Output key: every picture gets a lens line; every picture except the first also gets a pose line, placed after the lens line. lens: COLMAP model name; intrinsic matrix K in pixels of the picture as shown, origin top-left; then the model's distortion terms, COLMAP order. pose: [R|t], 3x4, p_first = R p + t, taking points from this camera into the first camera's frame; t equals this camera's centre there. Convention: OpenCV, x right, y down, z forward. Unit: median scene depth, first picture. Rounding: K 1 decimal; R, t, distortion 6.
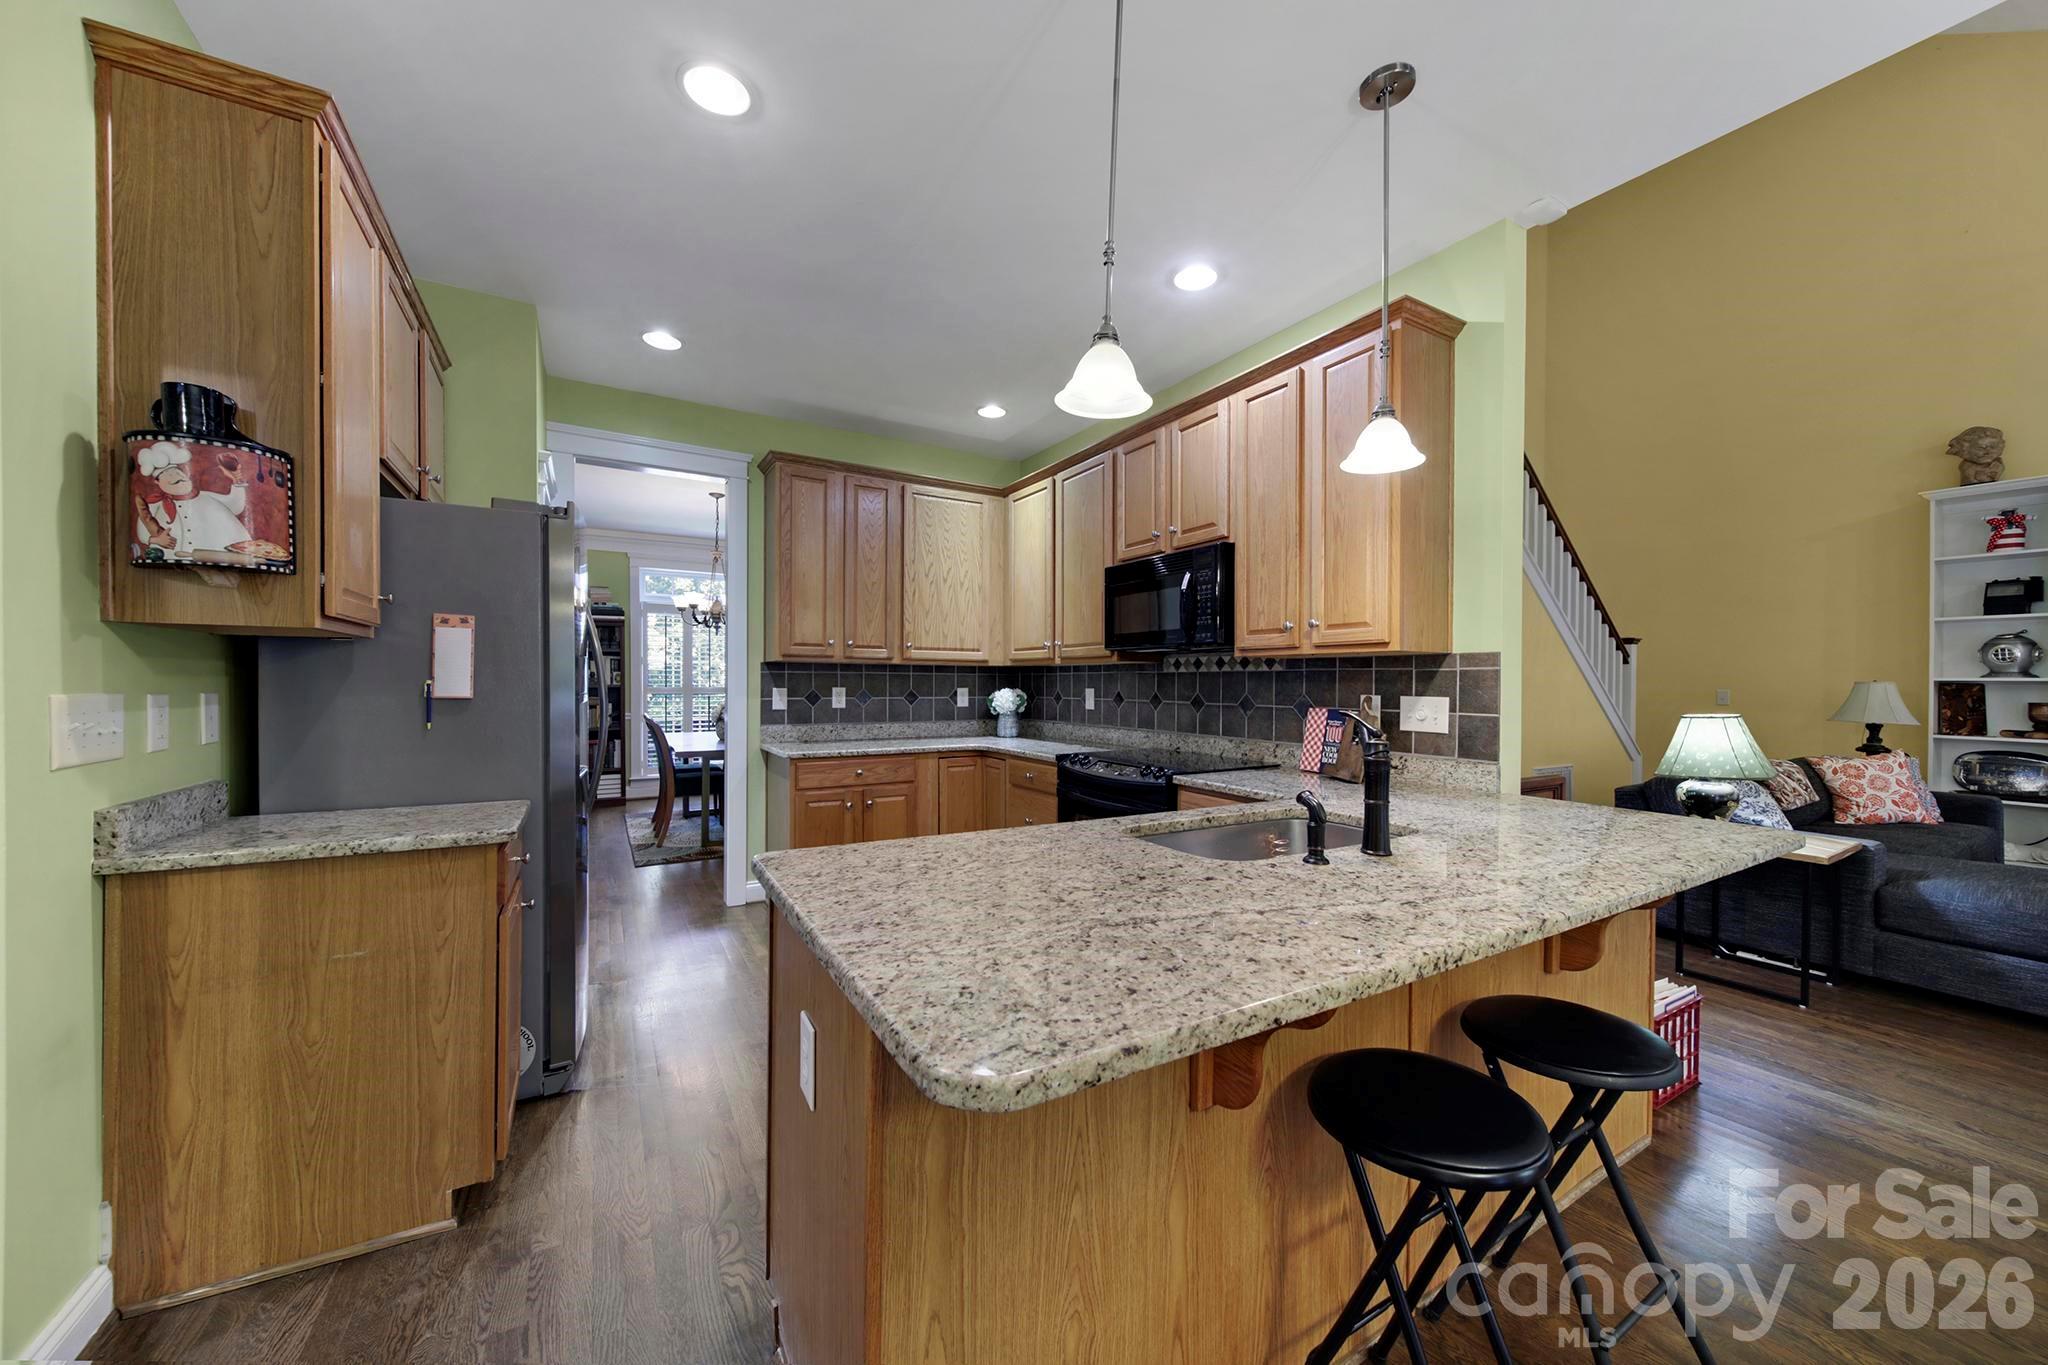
lens RADIAL K [[725.2, 0, 1034.6], [0, 725.2, 685.5], [0, 0, 1]] dist [-0.000736, 0.000078]
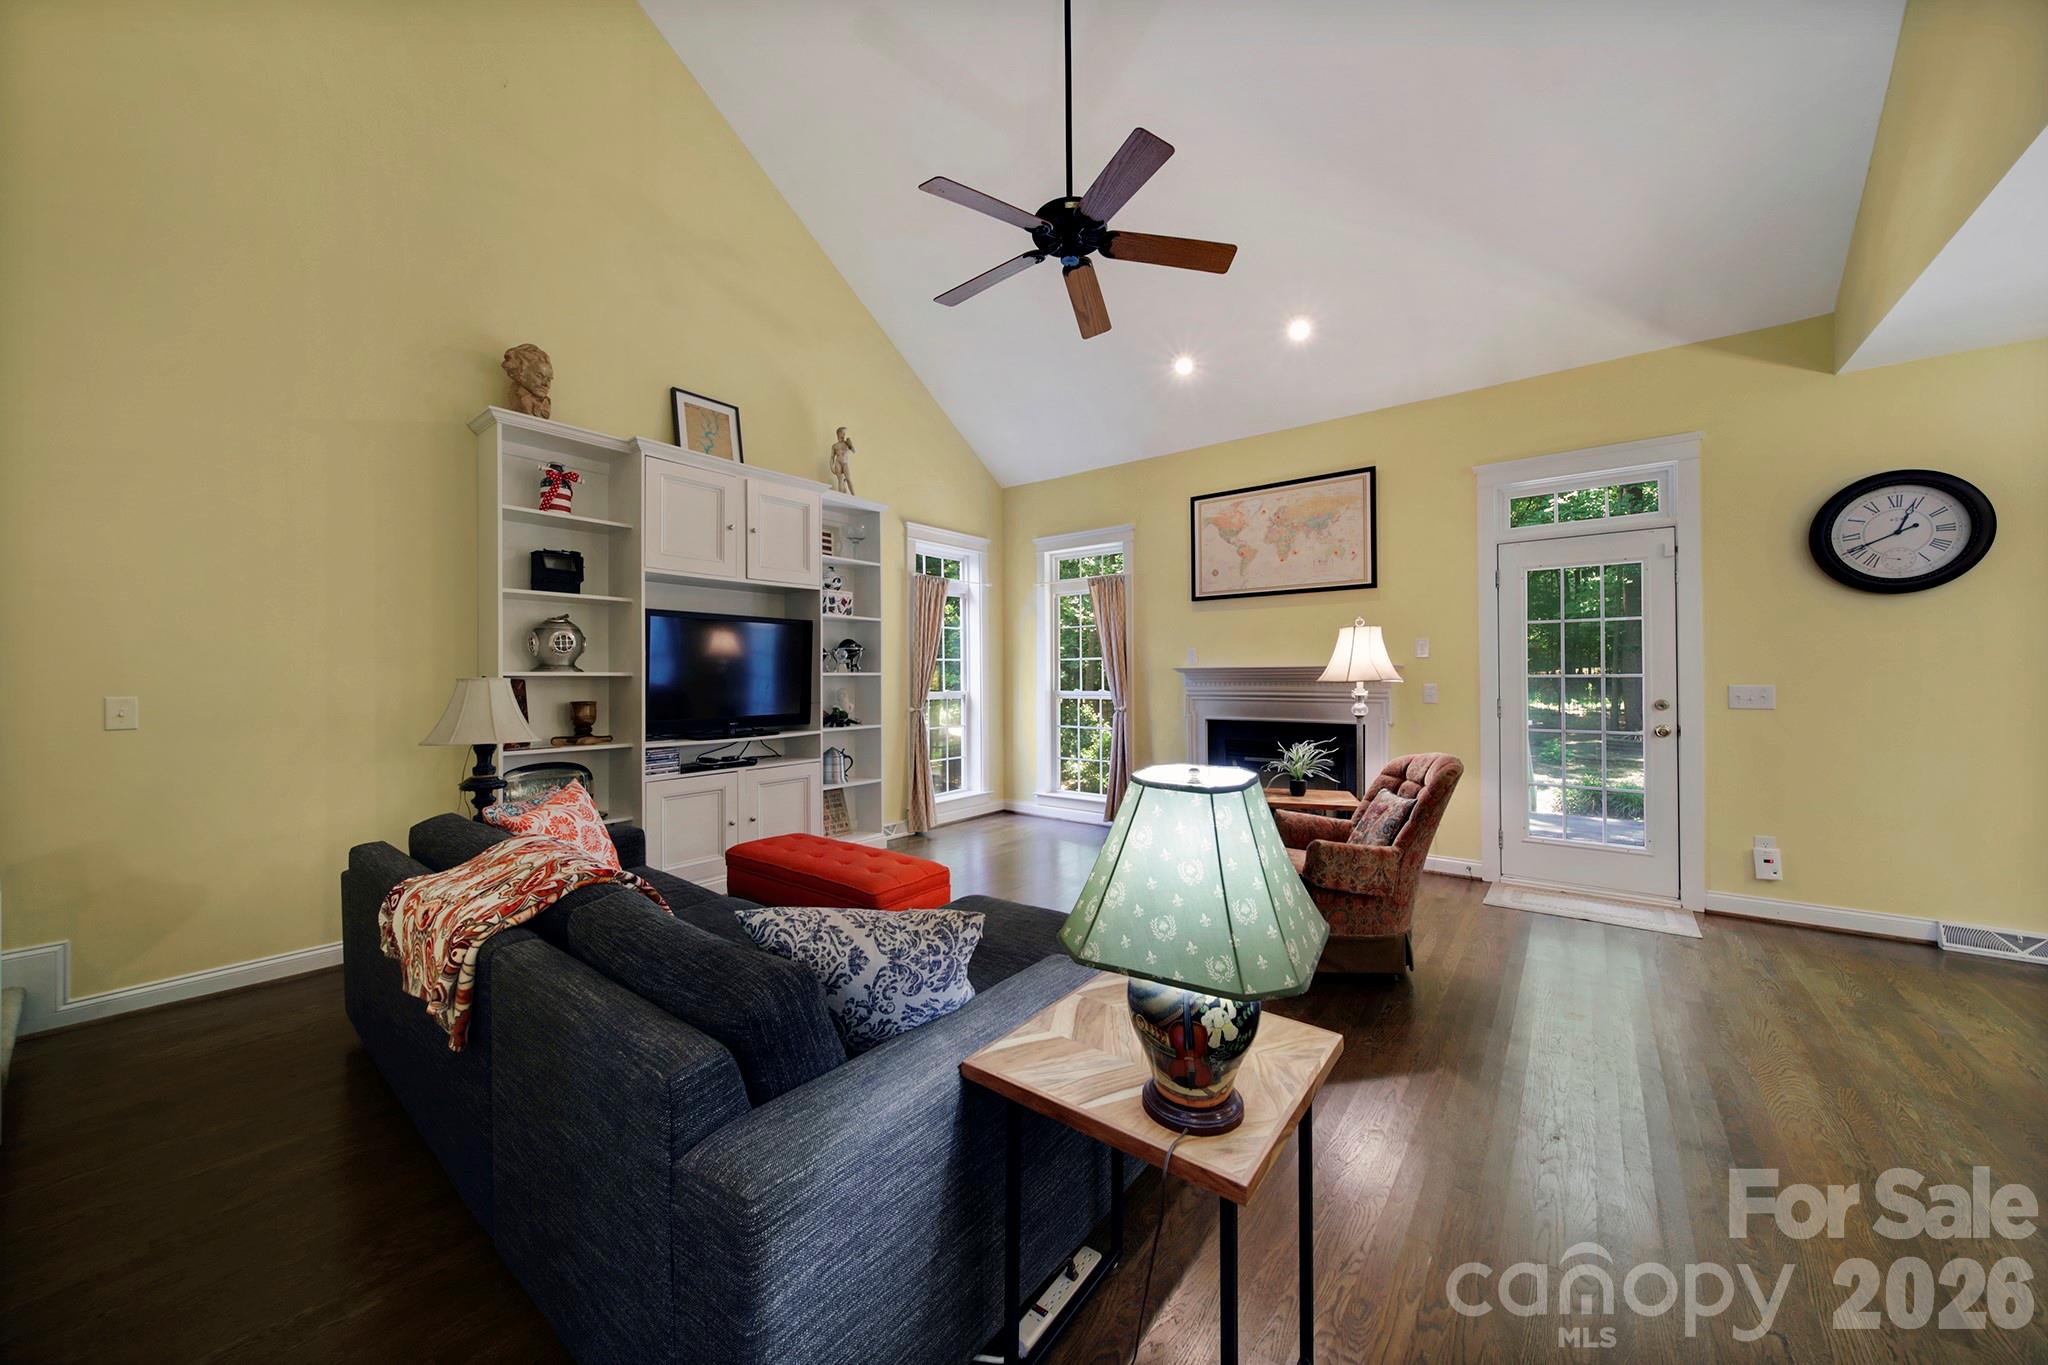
lens RADIAL K [[713.4, 0, 1022.1], [0, 713.4, 672.4], [0, 0, 1]] dist [-0.003460, -0.000381]
pose [[-0.353498, -0.000010, 0.935435, 0.605356], [0.006382, 0.999977, 0.002423, -0.012712], [-0.935414, 0.006827, -0.353490, 1.158270]]
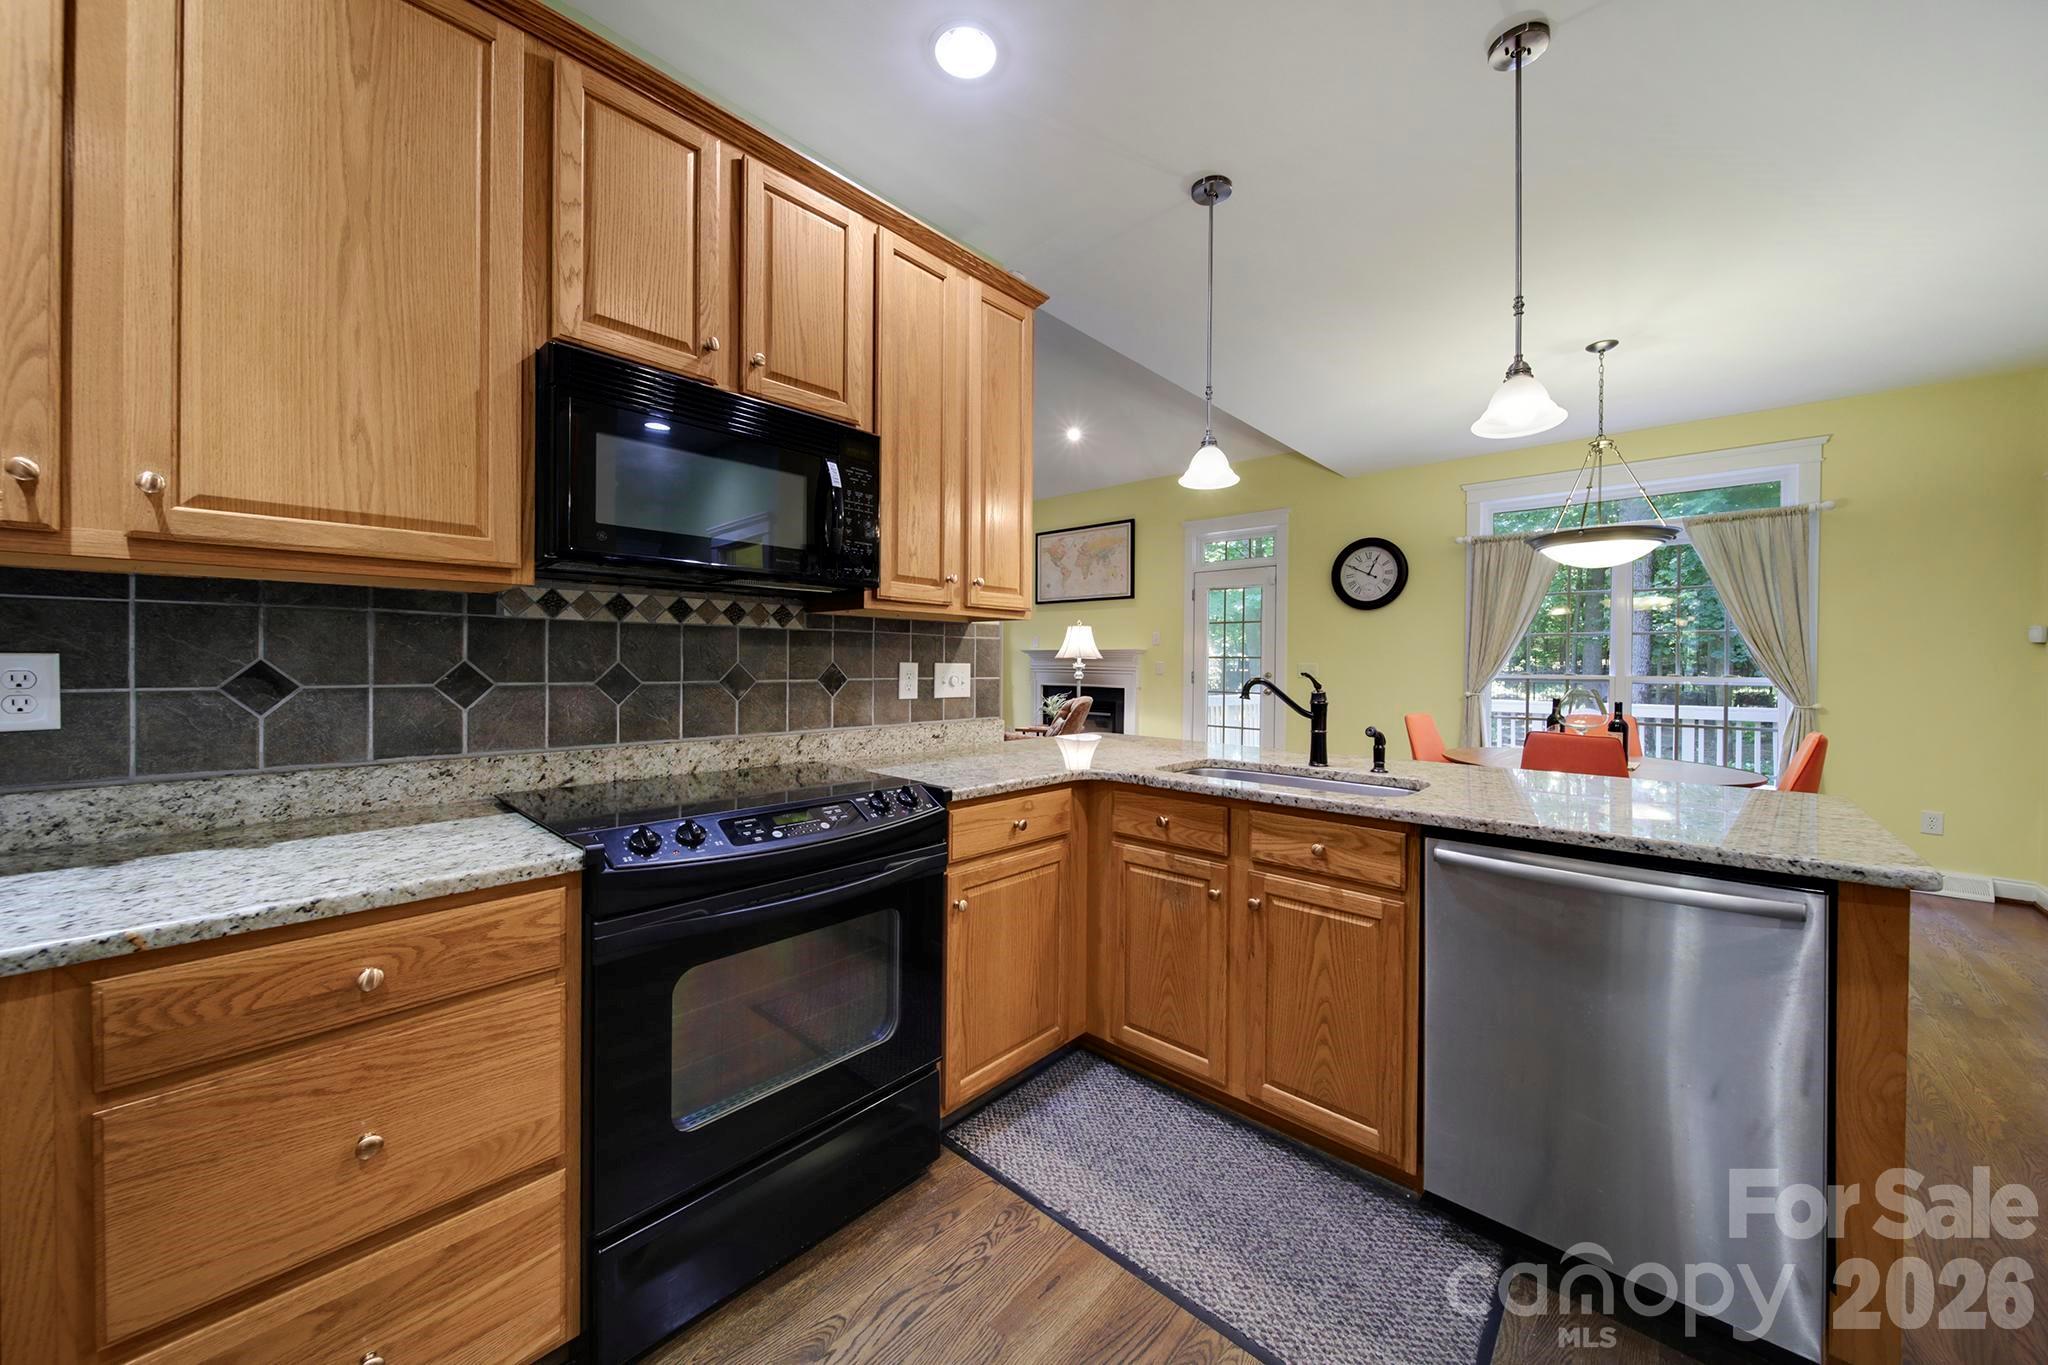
lens RADIAL K [[735.2, 0, 1019.5], [0, 735.2, 657.1], [0, 0, 1]] dist [-0.000142, -0.000039]
pose [[-0.289605, -0.001619, 0.957145, -0.384536], [-0.005226, 0.999986, 0.000110, 0.004964], [-0.957132, -0.004970, -0.289609, 0.958351]]
